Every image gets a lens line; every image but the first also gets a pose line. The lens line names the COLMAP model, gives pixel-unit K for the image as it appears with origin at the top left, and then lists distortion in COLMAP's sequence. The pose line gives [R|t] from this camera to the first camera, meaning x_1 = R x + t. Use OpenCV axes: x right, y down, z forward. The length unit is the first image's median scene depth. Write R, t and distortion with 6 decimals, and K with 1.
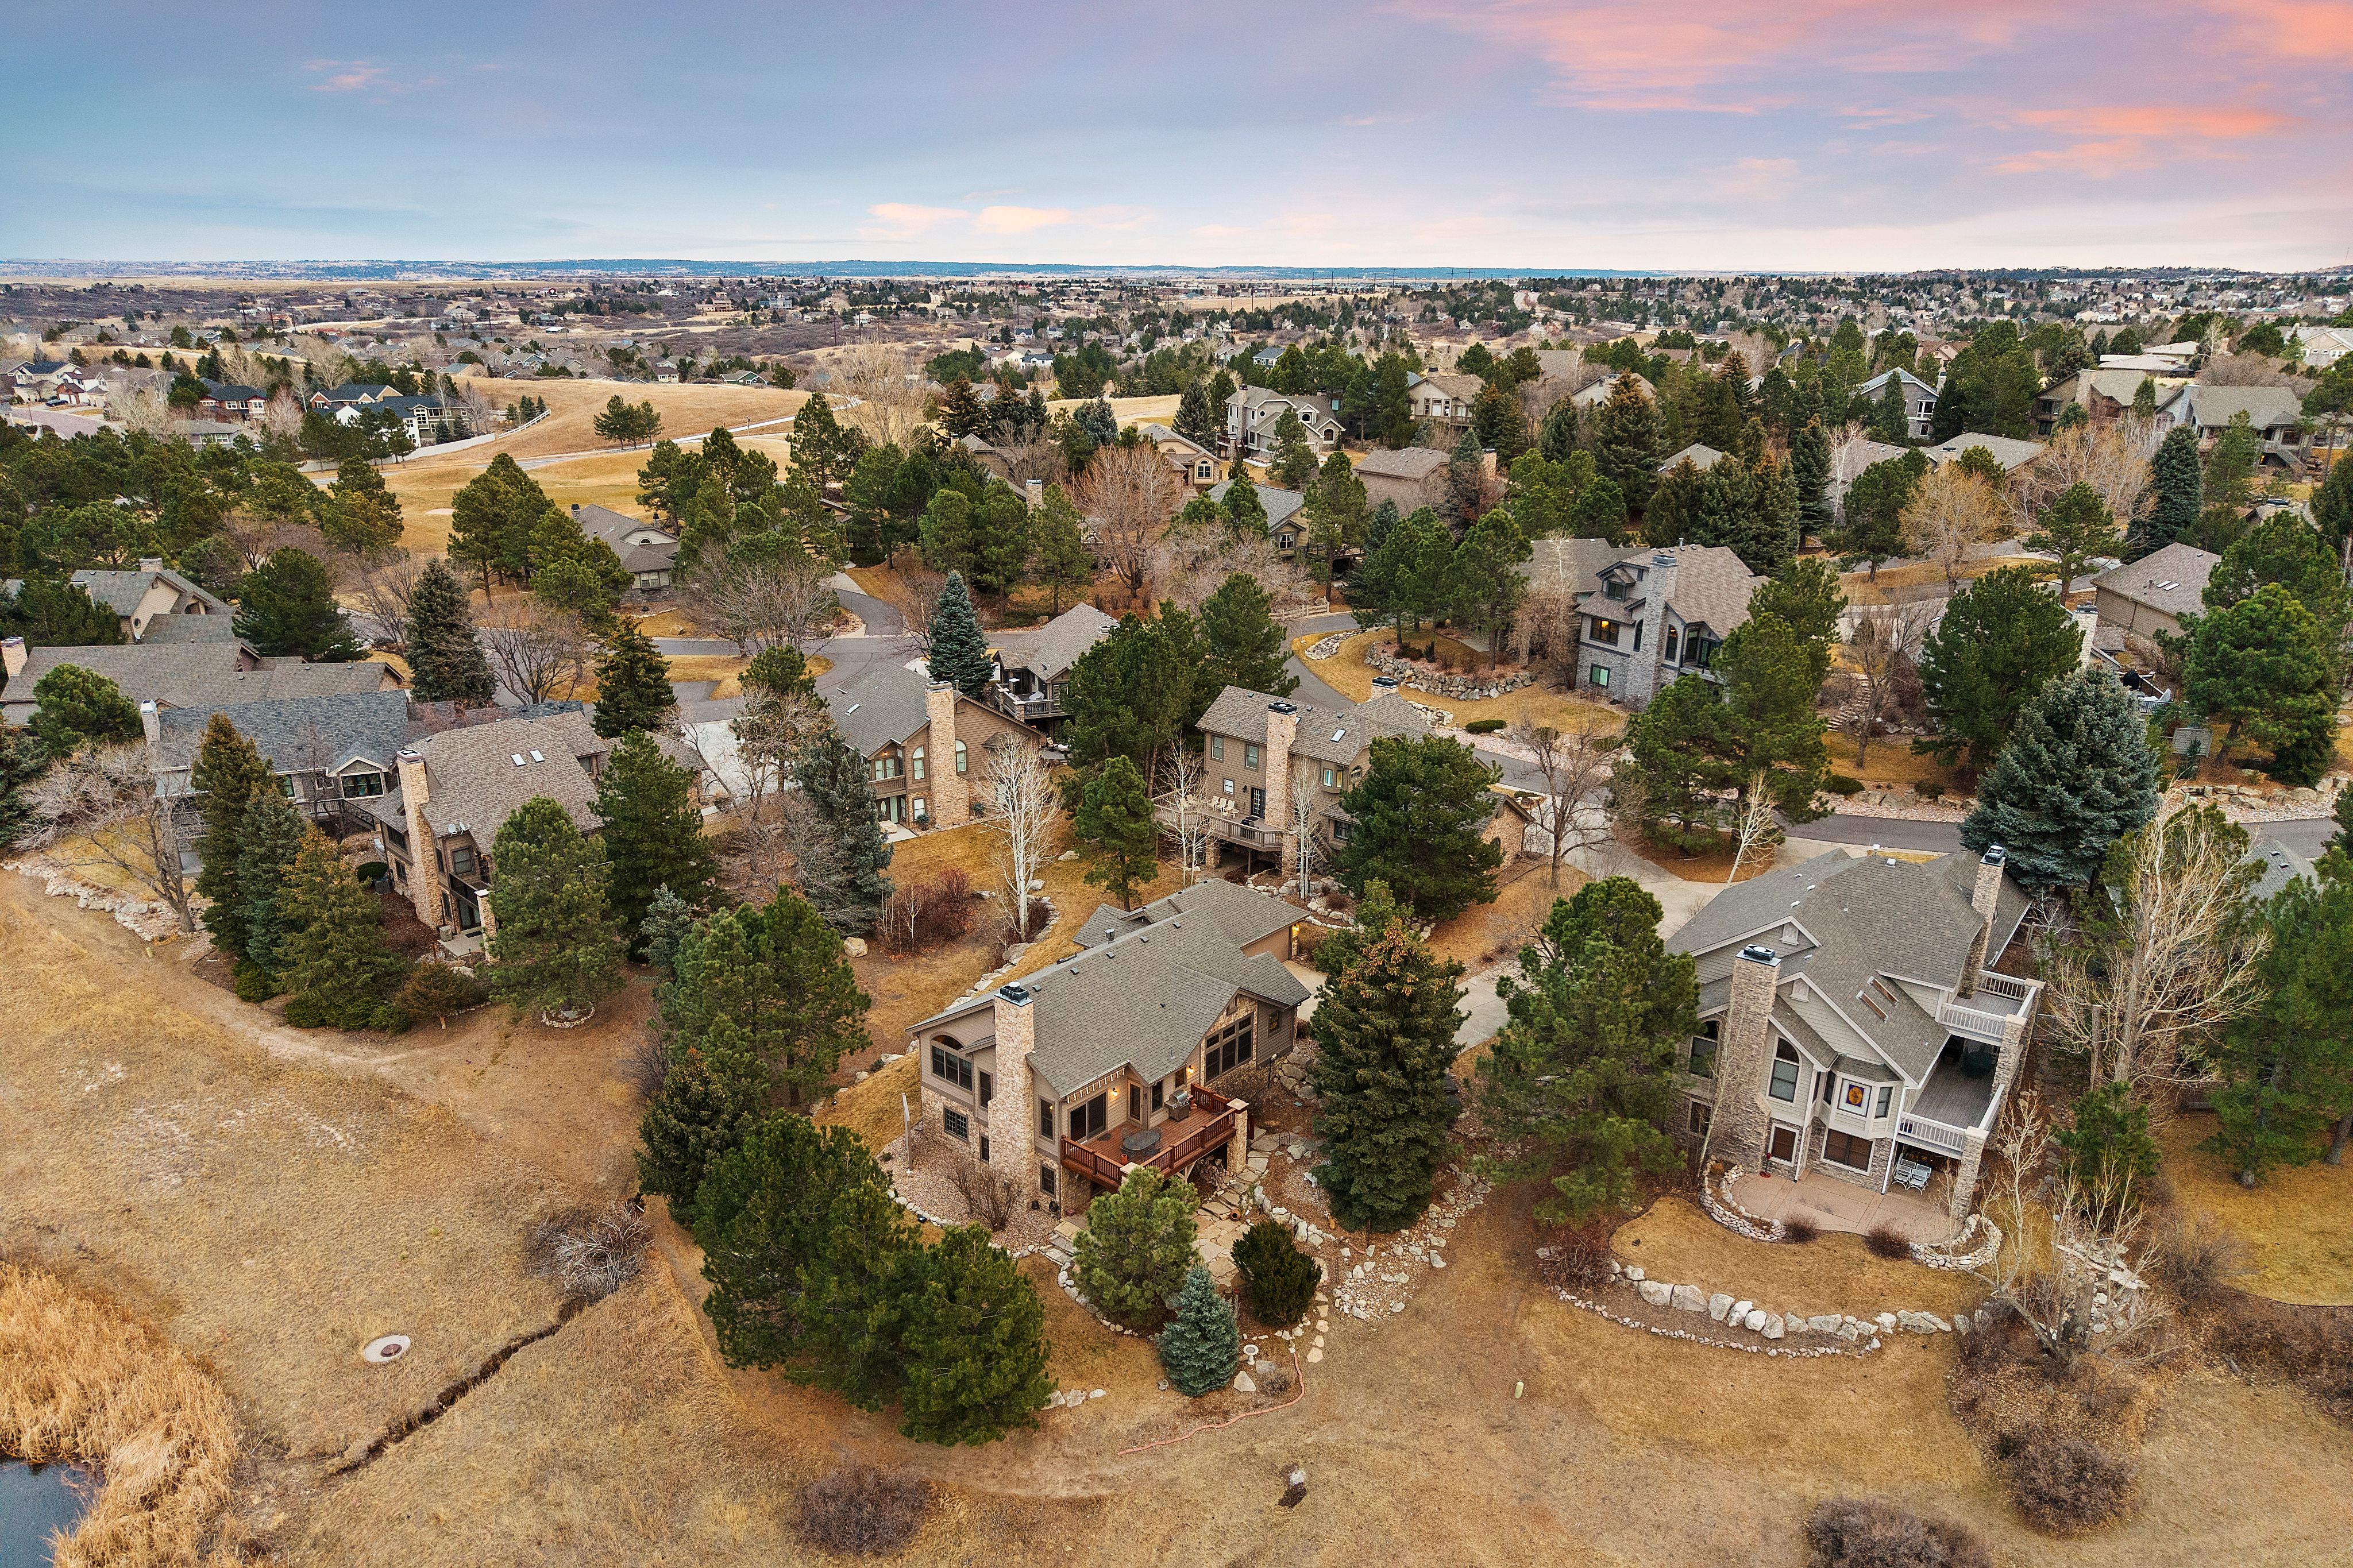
lens RADIAL K [[1598.5, 0, 1199.5], [0, 1598.5, 838.9], [0, 0, 1]] dist [0.070676, -0.079014]
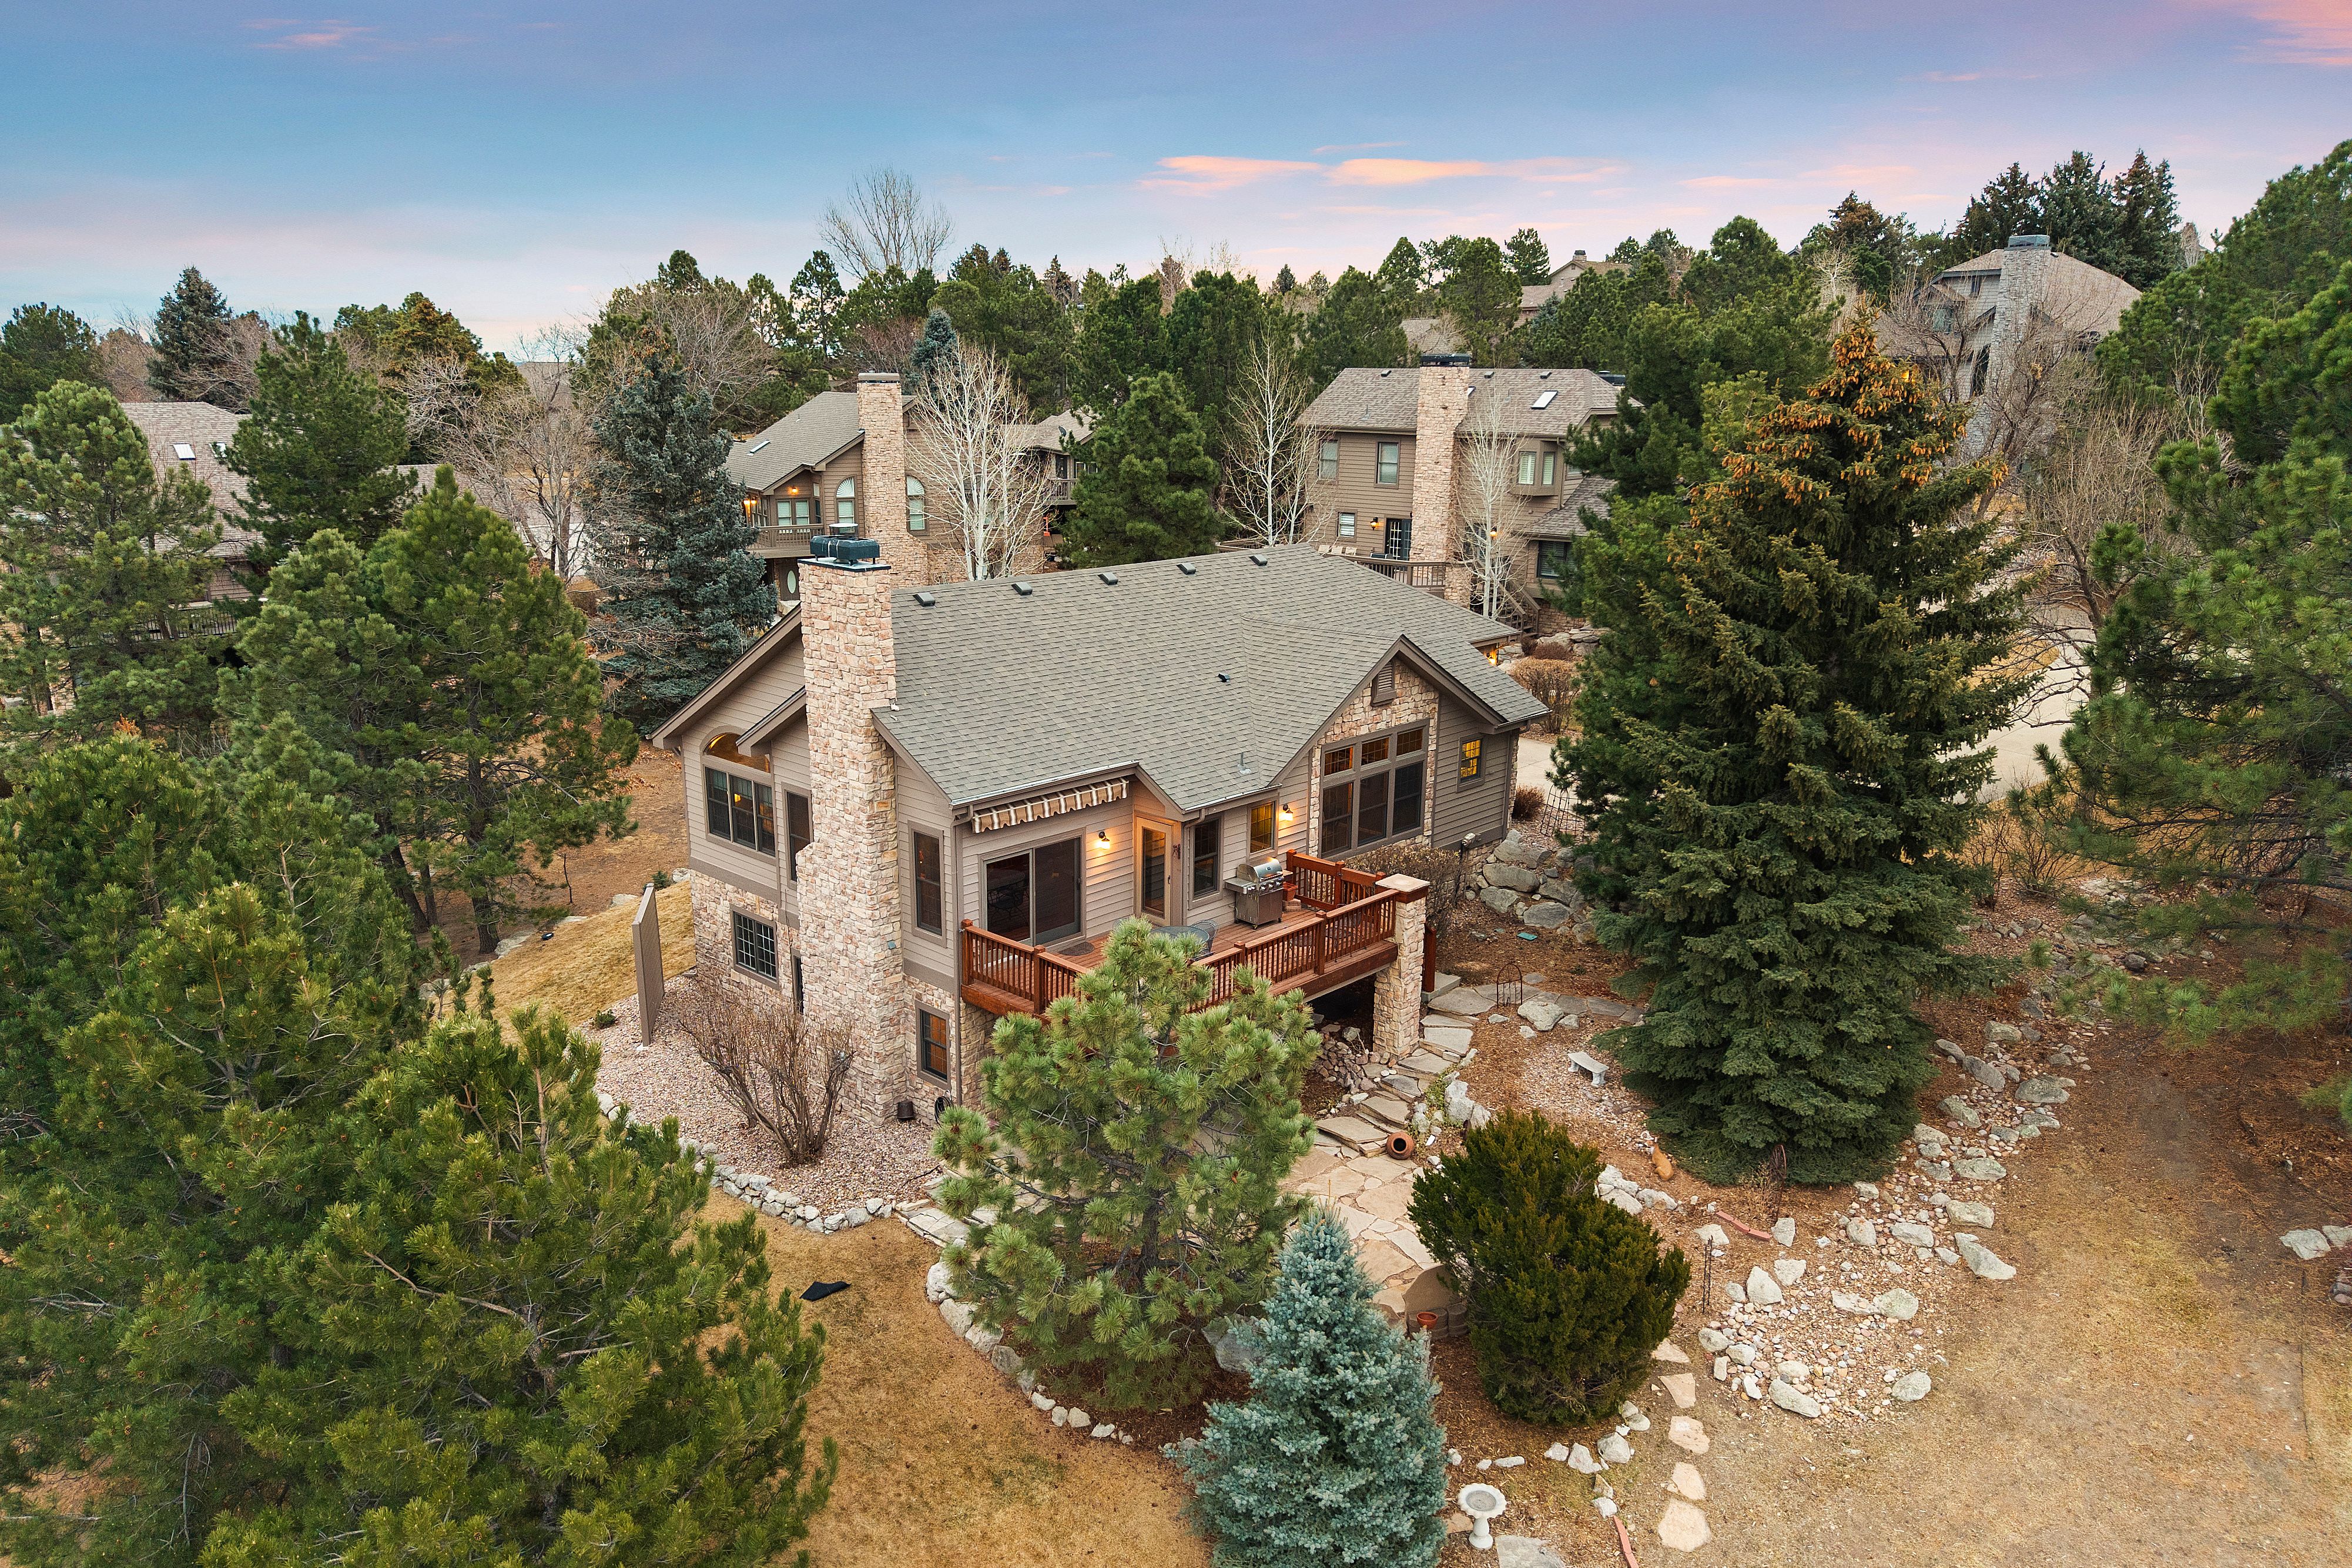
lens RADIAL K [[1623.9, 0, 1164.6], [0, 1623.9, 831.8], [0, 0, 1]] dist [0.063794, -0.135262]
pose [[0.997397, 0.008795, -0.071564, -0.007491], [-0.013740, 0.997529, -0.068901, 0.186413], [0.070781, 0.069704, 0.995053, 0.592809]]
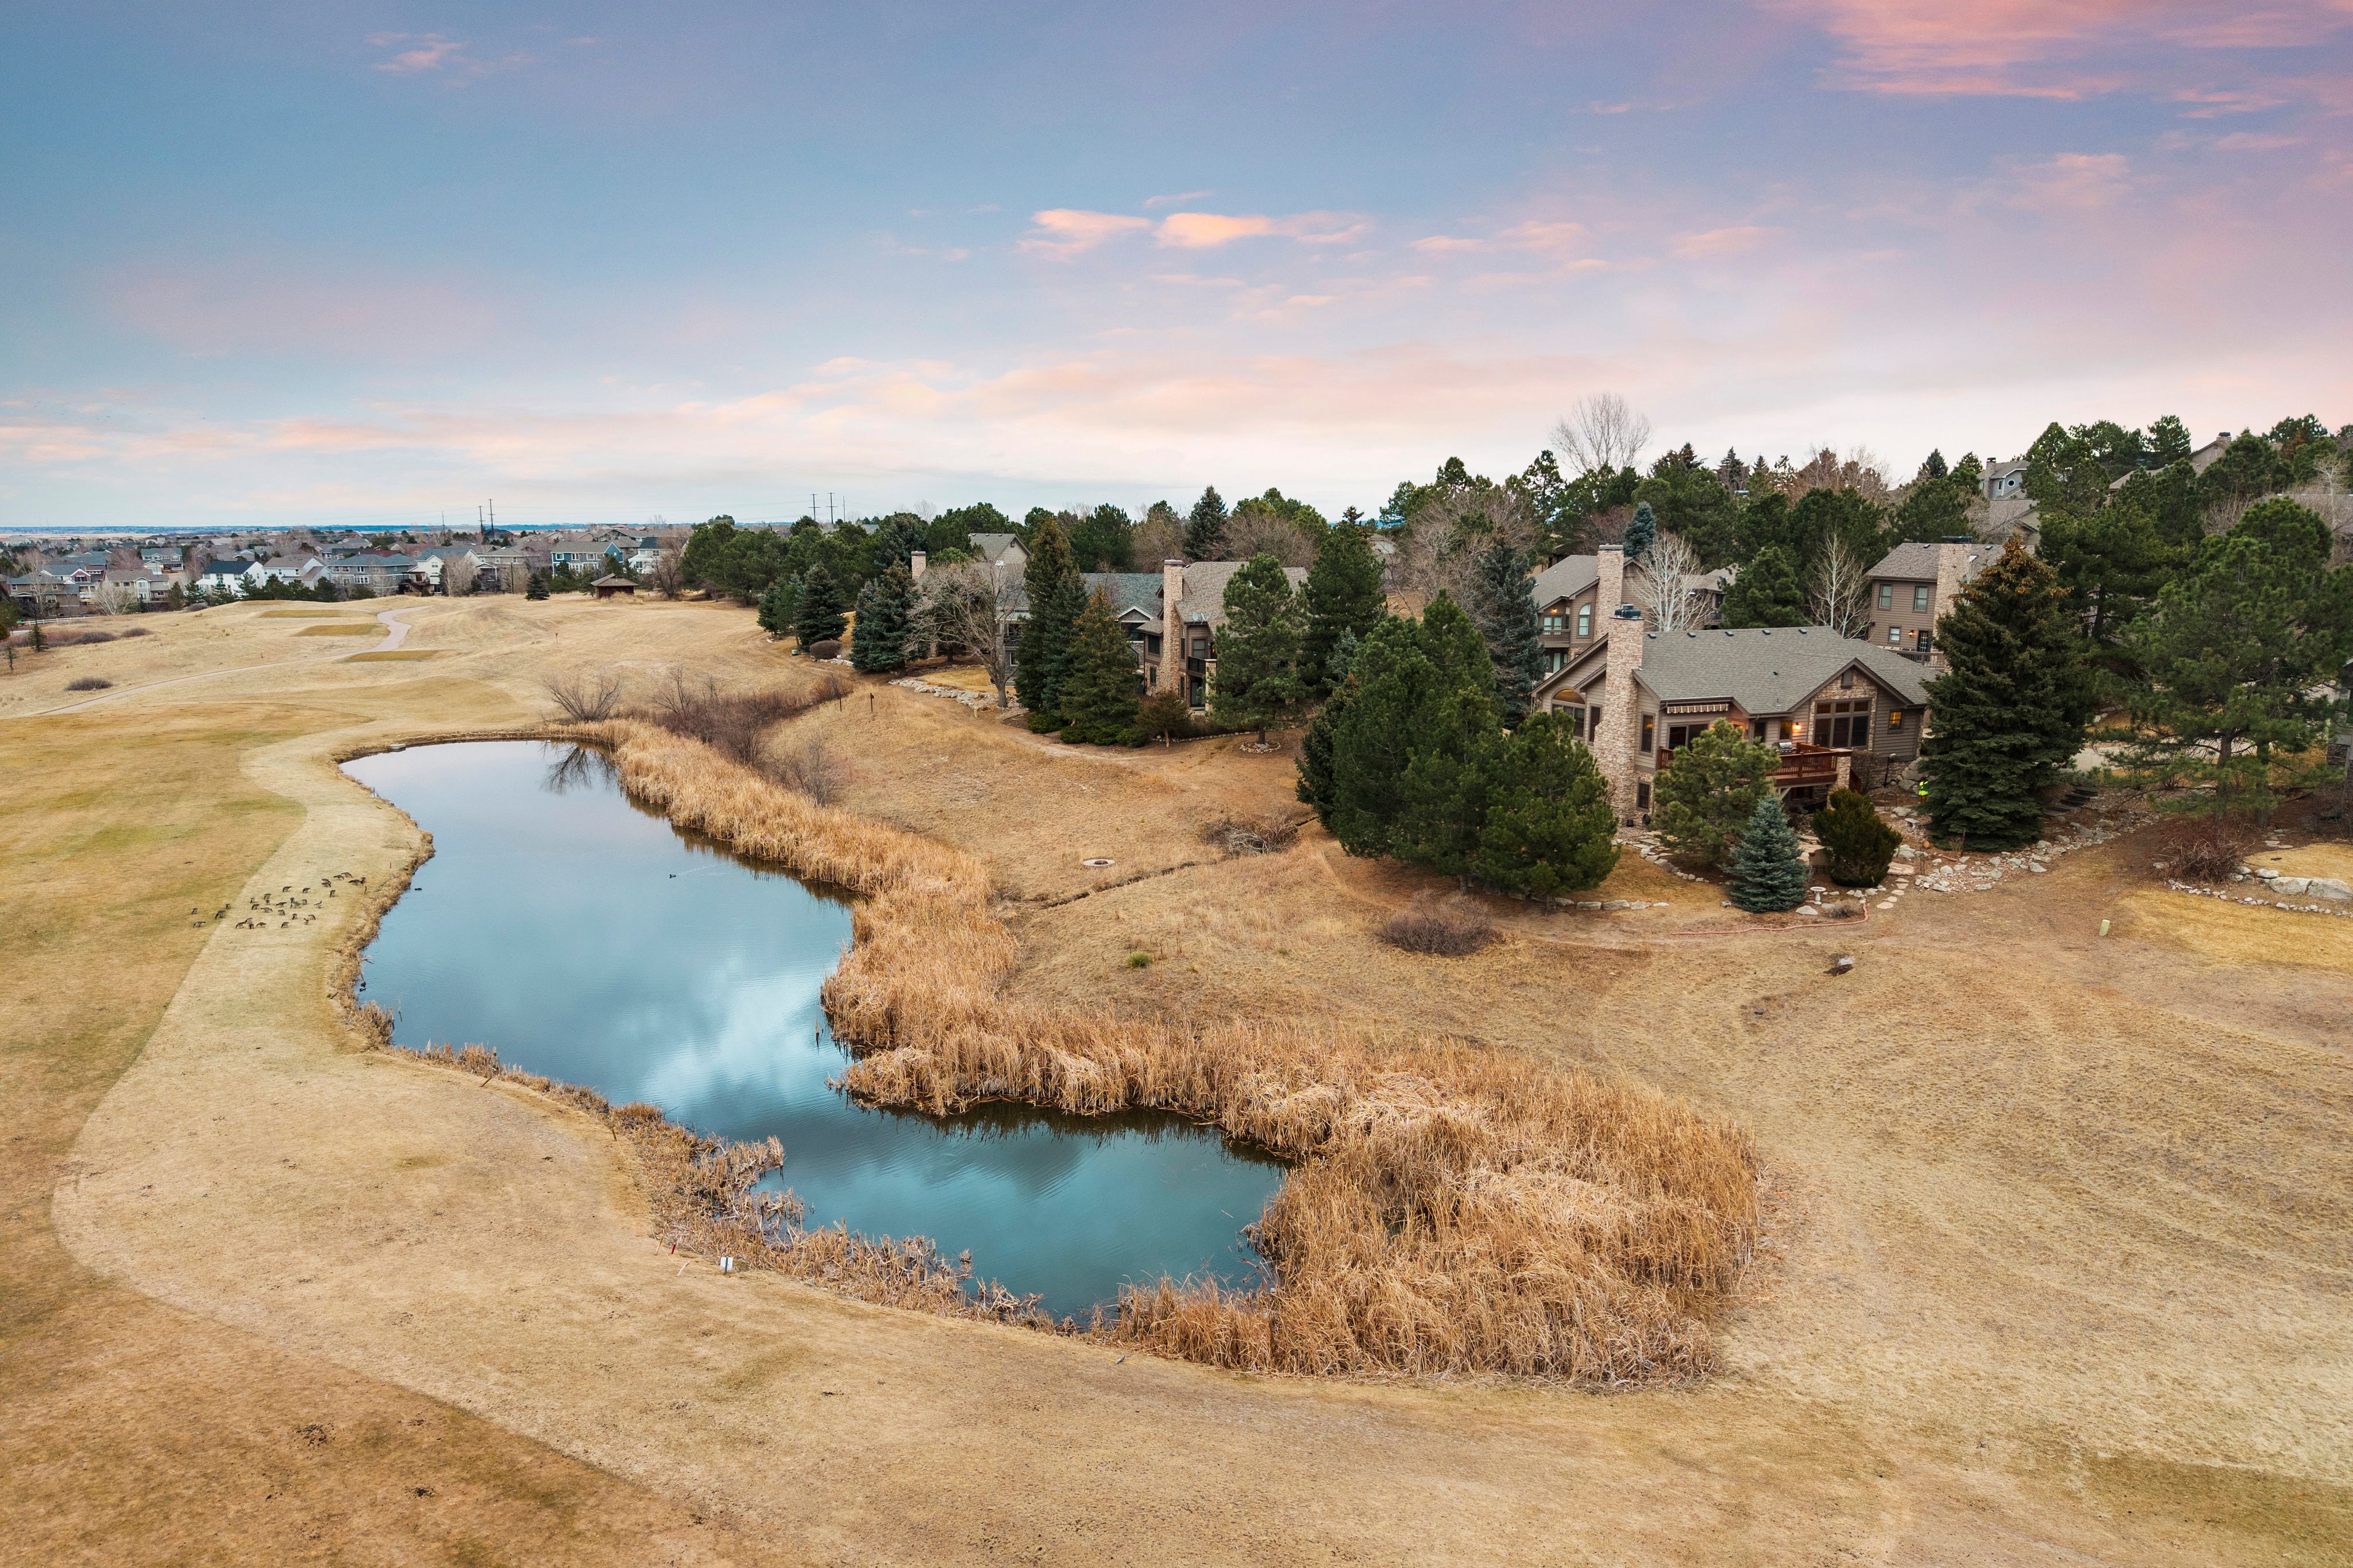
lens RADIAL K [[1624.4, 0, 1165.1], [0, 1624.4, 831.8], [0, 0, 1]] dist [0.063794, -0.135262]
pose [[0.894312, 0.070017, -0.441932, 0.106451], [-0.140783, 0.981550, -0.129382, 0.425199], [0.424719, 0.177924, 0.887669, -0.116889]]
